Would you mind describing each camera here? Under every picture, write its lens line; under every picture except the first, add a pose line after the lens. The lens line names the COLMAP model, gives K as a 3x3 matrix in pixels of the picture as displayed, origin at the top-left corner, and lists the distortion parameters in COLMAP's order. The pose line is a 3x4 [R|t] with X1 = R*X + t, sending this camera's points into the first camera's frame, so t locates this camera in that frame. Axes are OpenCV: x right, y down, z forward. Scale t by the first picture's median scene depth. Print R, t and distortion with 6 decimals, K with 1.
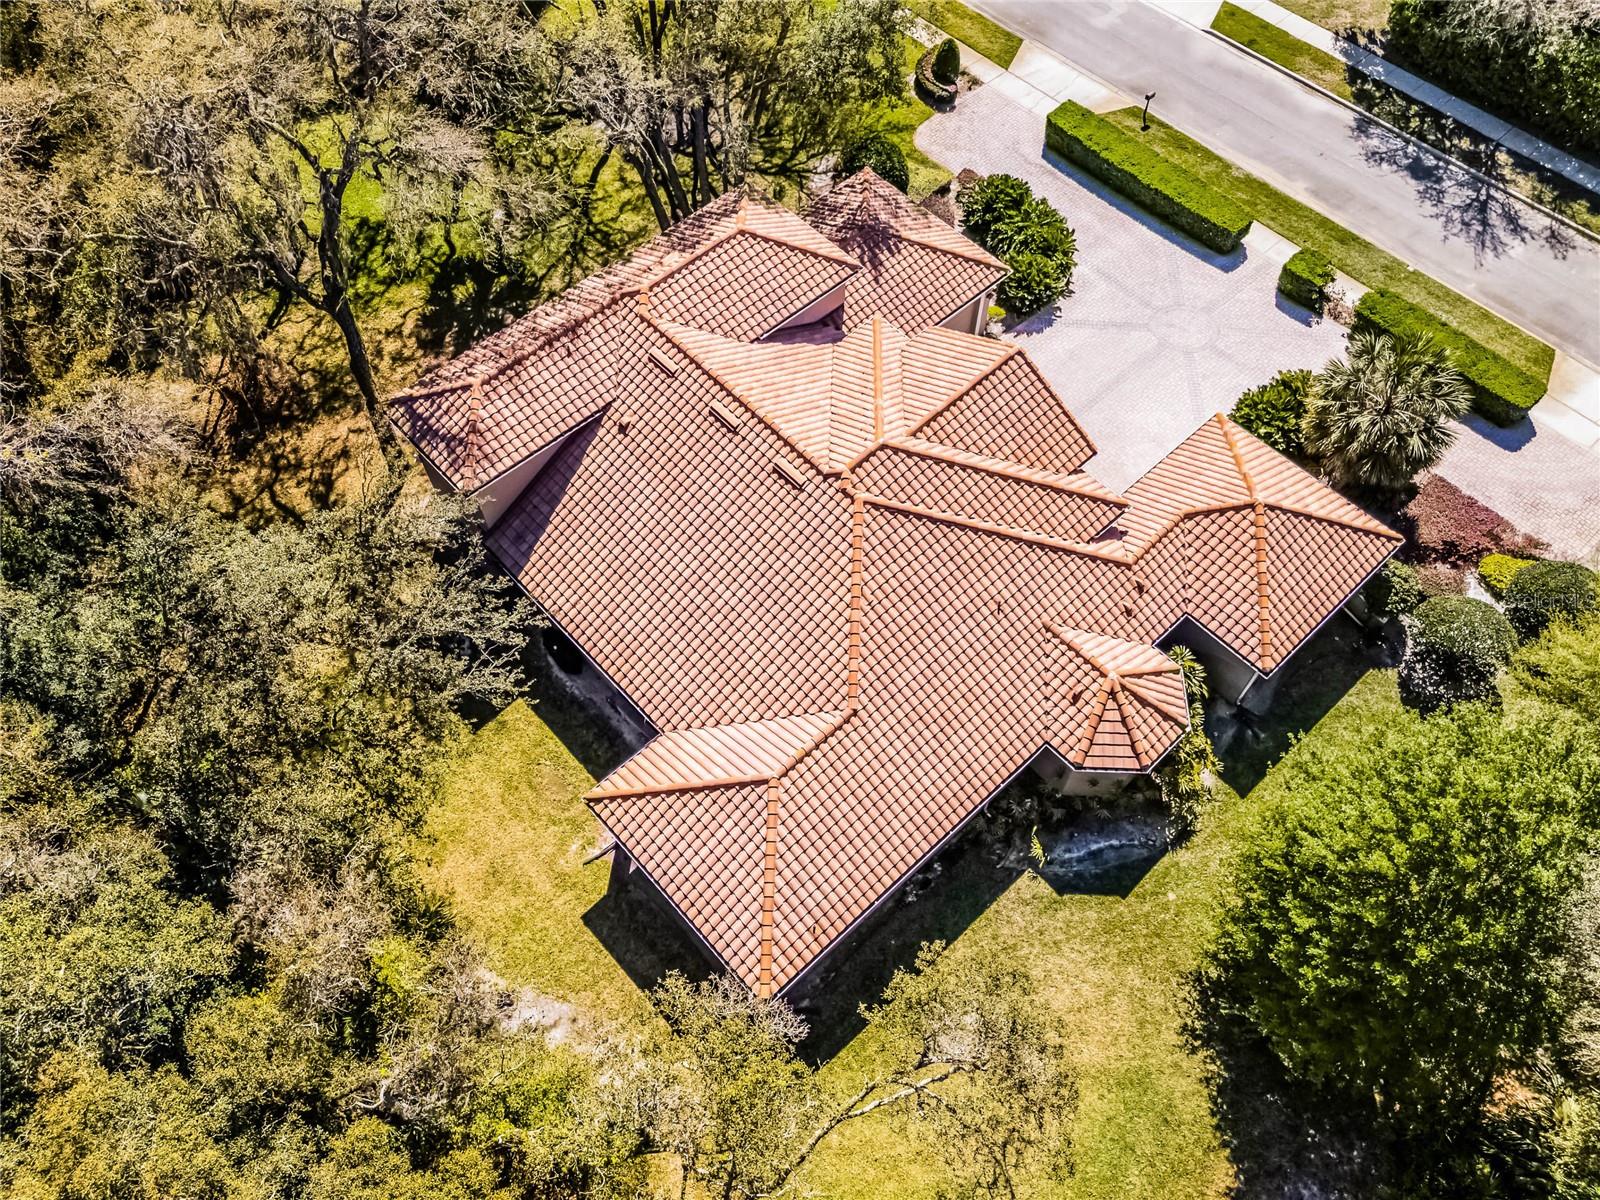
lens RADIAL K [[1204.5, 0, 806.2], [0, 1204.5, 596.5], [0, 0, 1]] dist [0.061390, -0.030315]
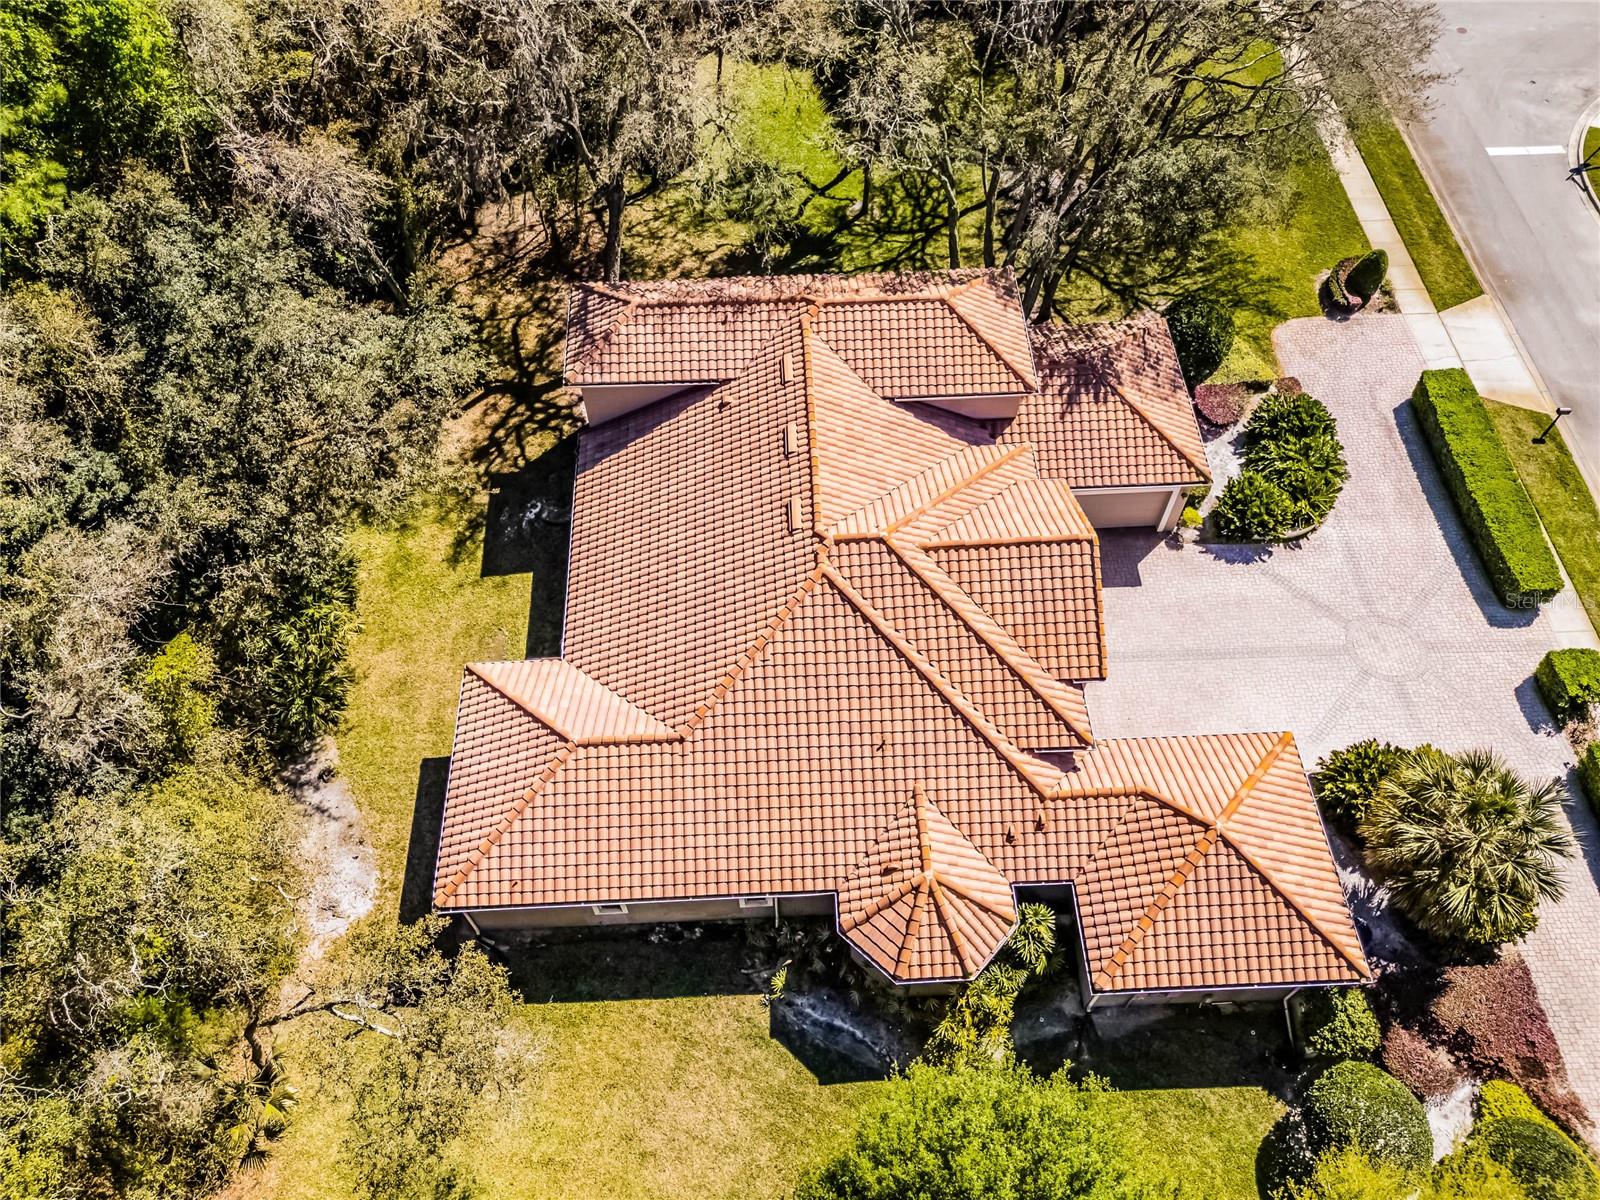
lens RADIAL K [[1204.5, 0, 800.3], [0, 1204.5, 595.9], [0, 0, 1]] dist [0.061390, -0.030315]
pose [[0.765196, 0.533321, -0.360616, 0.362736], [-0.545894, 0.834427, 0.075708, -0.116762], [0.341285, 0.138927, 0.929637, 0.075952]]
